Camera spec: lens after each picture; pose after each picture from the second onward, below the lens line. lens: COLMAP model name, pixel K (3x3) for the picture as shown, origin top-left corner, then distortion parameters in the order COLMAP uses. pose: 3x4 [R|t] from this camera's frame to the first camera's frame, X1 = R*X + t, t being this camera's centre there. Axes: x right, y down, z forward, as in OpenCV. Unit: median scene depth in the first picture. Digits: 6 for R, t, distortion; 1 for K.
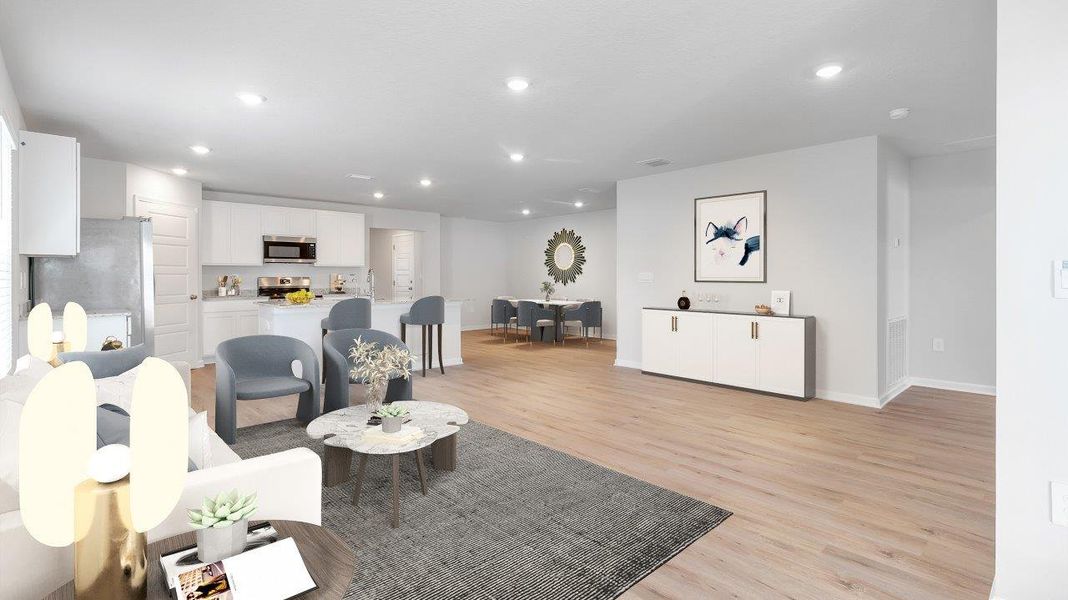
lens RADIAL K [[493.0, 0, 524.8], [0, 493.0, 274.4], [0, 0, 1]] dist [-0.000672, 0.002503]
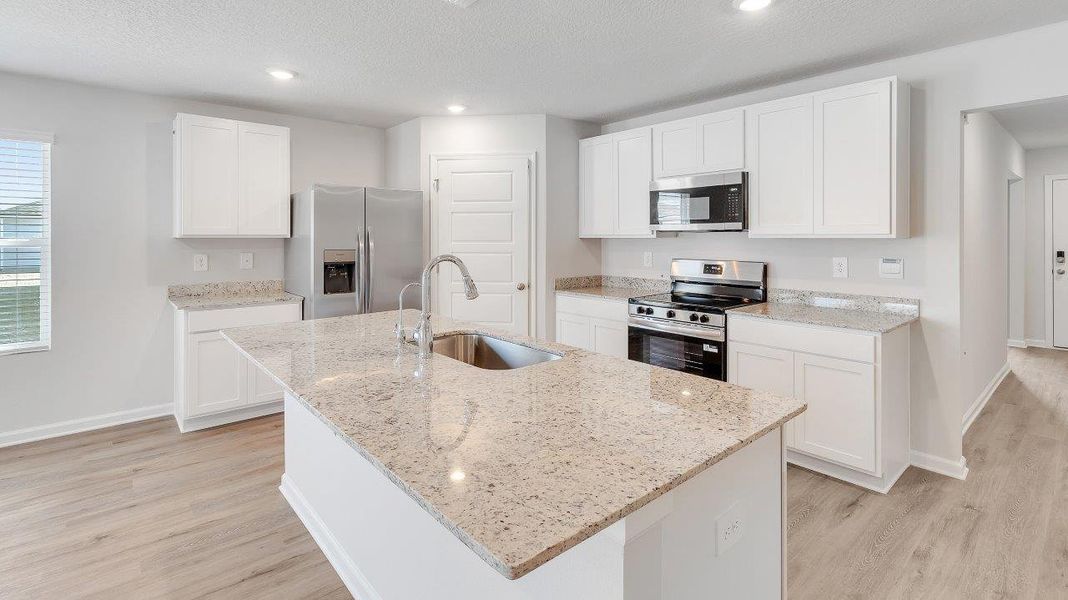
lens RADIAL K [[493.0, 0, 527.0], [0, 493.0, 236.3], [0, 0, 1]] dist [-0.000672, 0.002503]
pose [[-0.013549, 0.005480, -0.999893, 0.002840], [0.007121, 0.999960, 0.005384, -0.022537], [0.999883, -0.007047, -0.013587, 0.836632]]
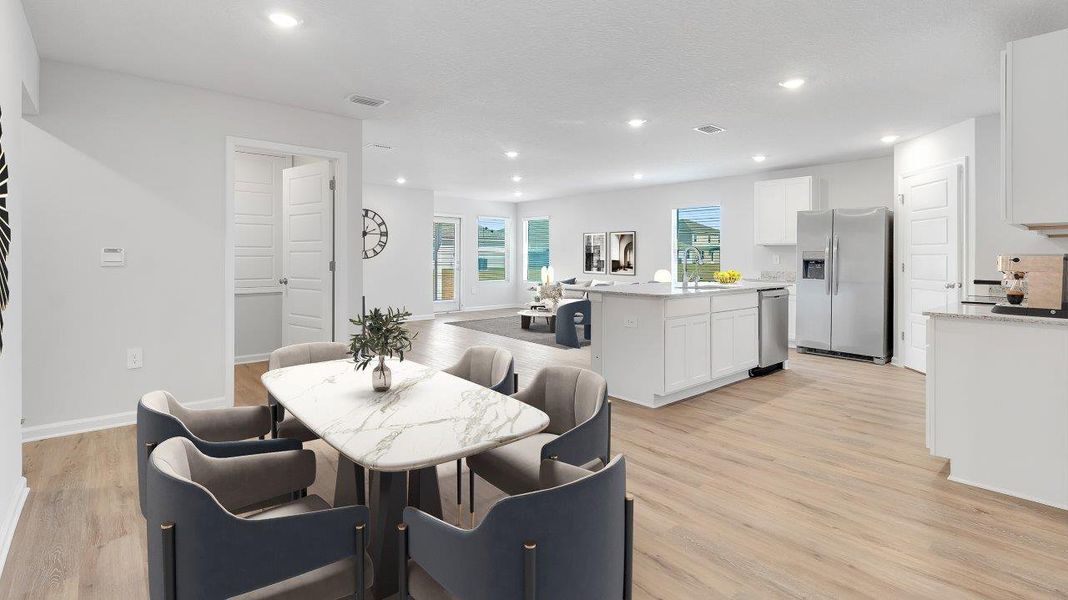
lens RADIAL K [[493.0, 0, 533.0], [0, 493.0, 257.3], [0, 0, 1]] dist [-0.000672, 0.002503]
pose [[-0.999954, 0.004700, 0.008390, -0.054182], [0.004634, 0.999958, -0.007846, 0.005511], [-0.008426, -0.007807, -0.999934, 1.420115]]
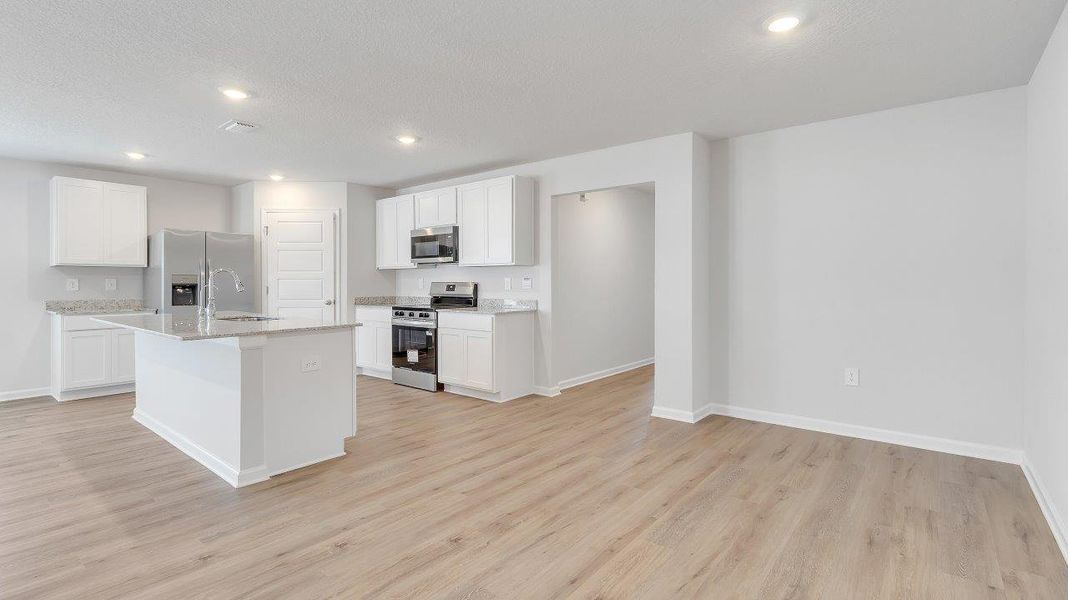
lens RADIAL K [[493.0, 0, 525.6], [0, 493.0, 283.4], [0, 0, 1]] dist [-0.000672, 0.002503]
pose [[0.156803, 0.010017, -0.987579, 0.281137], [0.007264, 0.999910, 0.011295, -0.000348], [0.987603, -0.008945, 0.156716, 1.011285]]
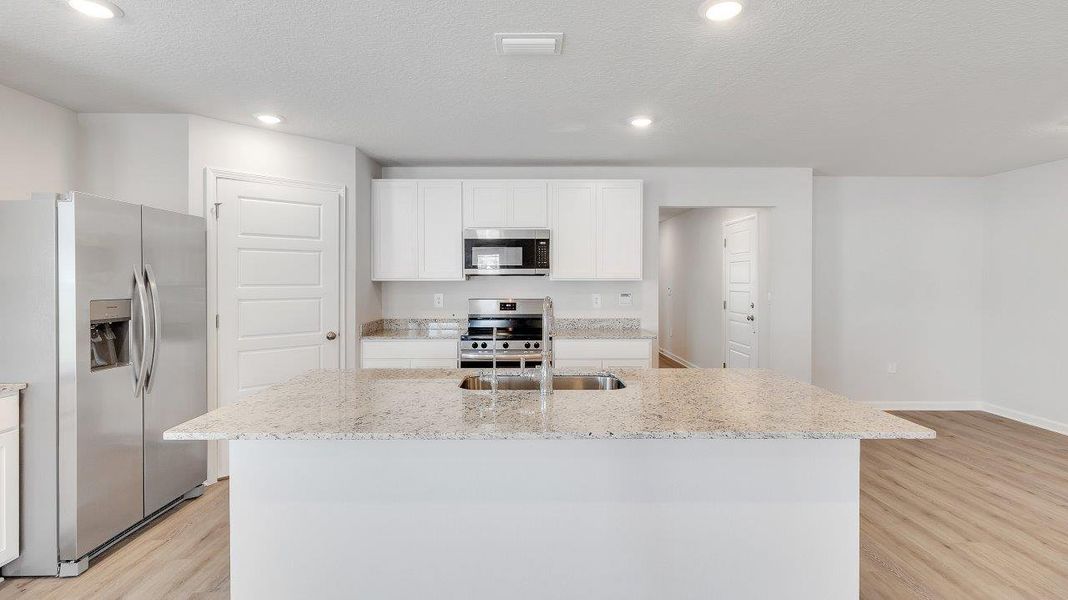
lens RADIAL K [[493.0, 0, 531.8], [0, 493.0, 280.3], [0, 0, 1]] dist [-0.000672, 0.002503]
pose [[0.751696, 0.006204, -0.659481, -0.075845], [-0.000531, 0.999961, 0.008802, -0.022706], [0.659510, -0.006266, 0.751670, 0.583102]]
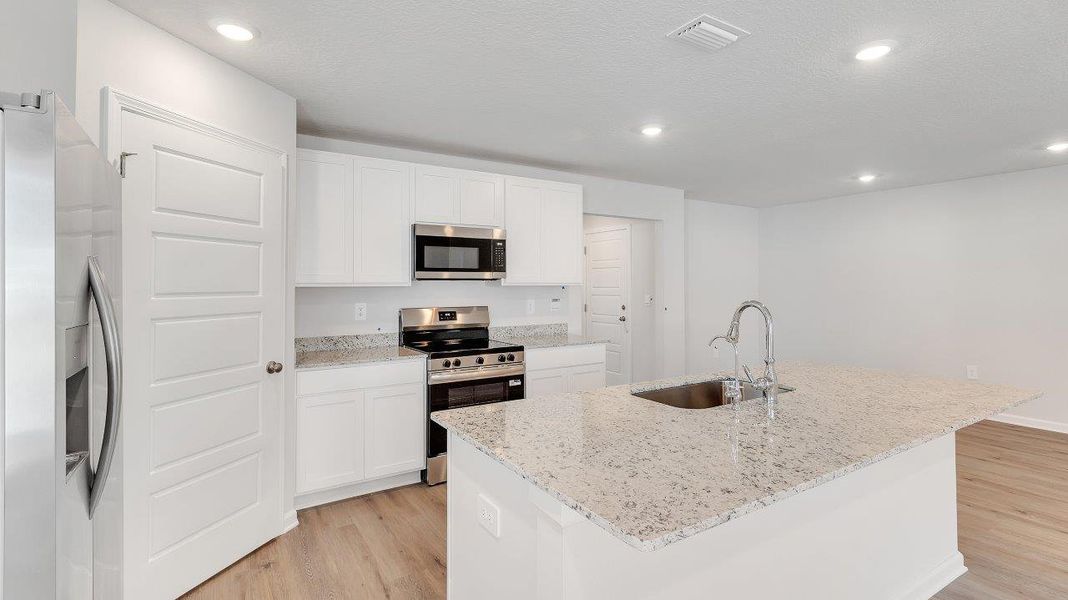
lens RADIAL K [[493.0, 0, 522.2], [0, 493.0, 273.4], [0, 0, 1]] dist [-0.000672, 0.002503]
pose [[0.984357, -0.006306, -0.176071, -0.325874], [0.002829, 0.999796, -0.019991, -0.019639], [0.176161, 0.019180, 0.984174, 0.518437]]
